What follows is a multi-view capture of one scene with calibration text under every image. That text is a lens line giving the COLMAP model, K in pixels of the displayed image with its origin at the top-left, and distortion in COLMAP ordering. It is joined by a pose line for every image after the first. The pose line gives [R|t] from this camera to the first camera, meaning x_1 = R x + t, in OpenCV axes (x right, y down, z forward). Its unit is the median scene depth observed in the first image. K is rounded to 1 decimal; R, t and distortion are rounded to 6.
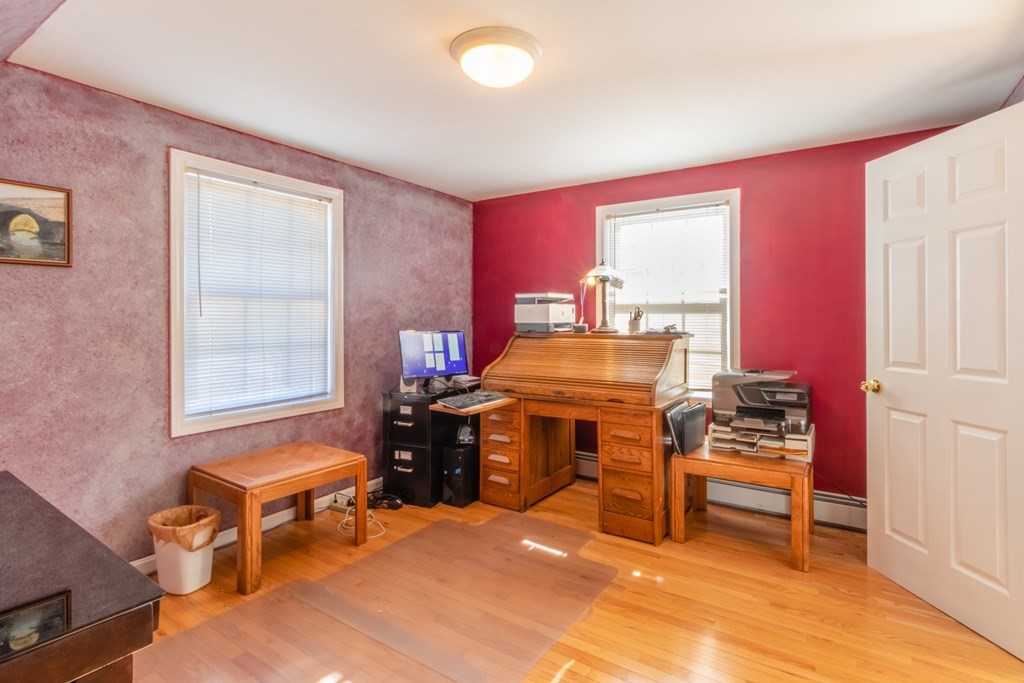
lens RADIAL K [[488.2, 0, 512.5], [0, 488.2, 309.5], [0, 0, 1]] dist [0.001589, 0.000731]
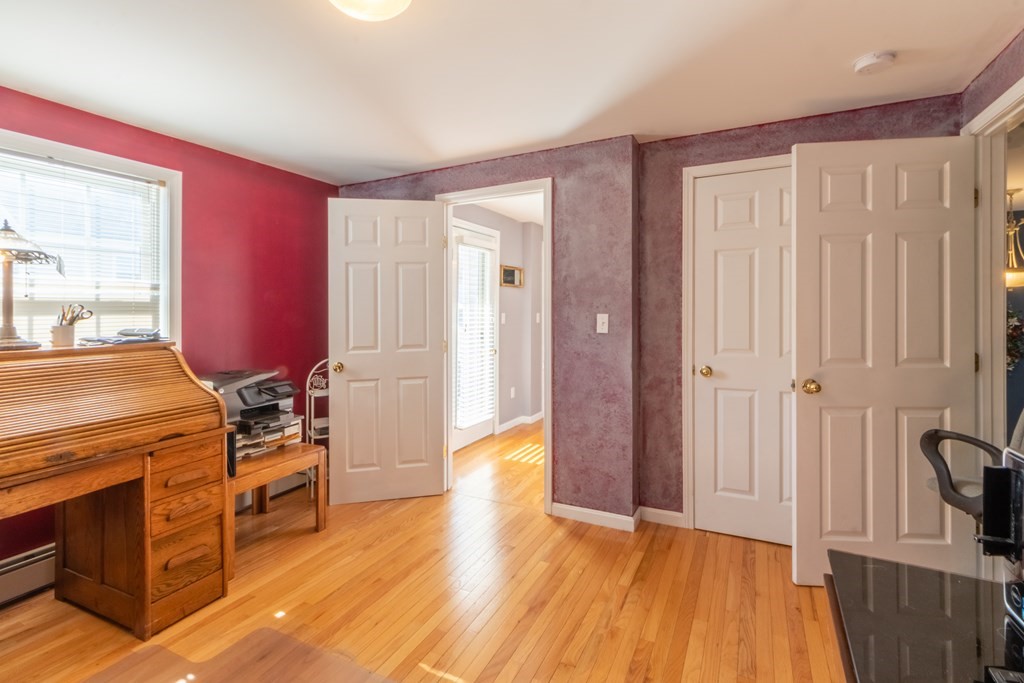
lens RADIAL K [[488.2, 0, 512.5], [0, 488.2, 309.5], [0, 0, 1]] dist [0.001589, 0.000731]
pose [[-0.117150, 0.004107, 0.993106, -0.582063], [-0.001613, 0.999989, -0.004326, 0.003293], [-0.993113, -0.002109, -0.117142, 0.613976]]
